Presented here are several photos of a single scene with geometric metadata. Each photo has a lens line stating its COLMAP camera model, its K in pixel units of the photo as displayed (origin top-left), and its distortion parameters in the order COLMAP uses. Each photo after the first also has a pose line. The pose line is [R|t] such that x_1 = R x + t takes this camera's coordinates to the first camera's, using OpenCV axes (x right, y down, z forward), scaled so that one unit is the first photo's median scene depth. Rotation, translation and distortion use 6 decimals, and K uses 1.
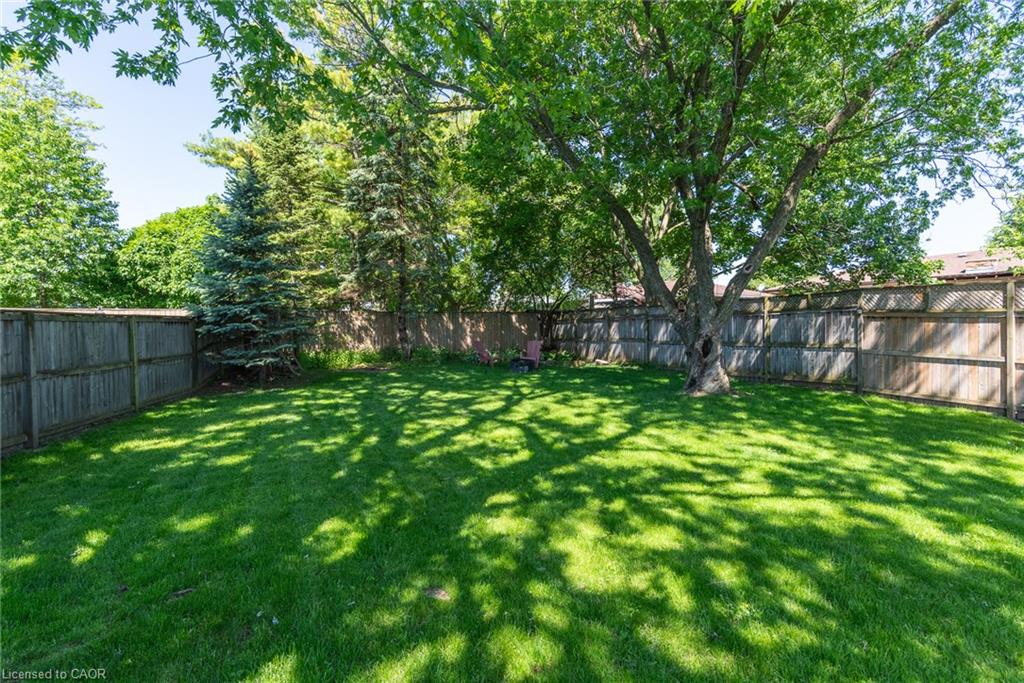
lens RADIAL K [[490.3, 0, 512.0], [0, 490.3, 341.5], [0, 0, 1]] dist [0.002097, 0.000050]
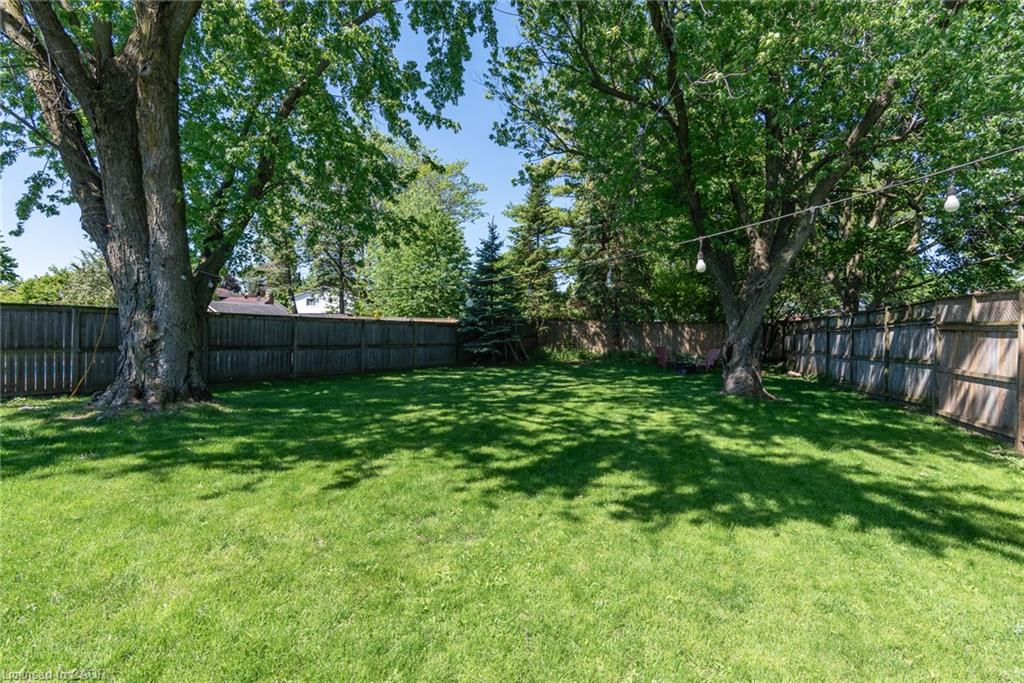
lens RADIAL K [[490.3, 0, 512.0], [0, 490.3, 341.5], [0, 0, 1]] dist [0.002097, 0.000050]
pose [[0.734129, 0.035355, -0.678089, 0.628317], [-0.048872, 0.998805, -0.000835, 0.007934], [0.677249, 0.033753, 0.734980, -0.155574]]
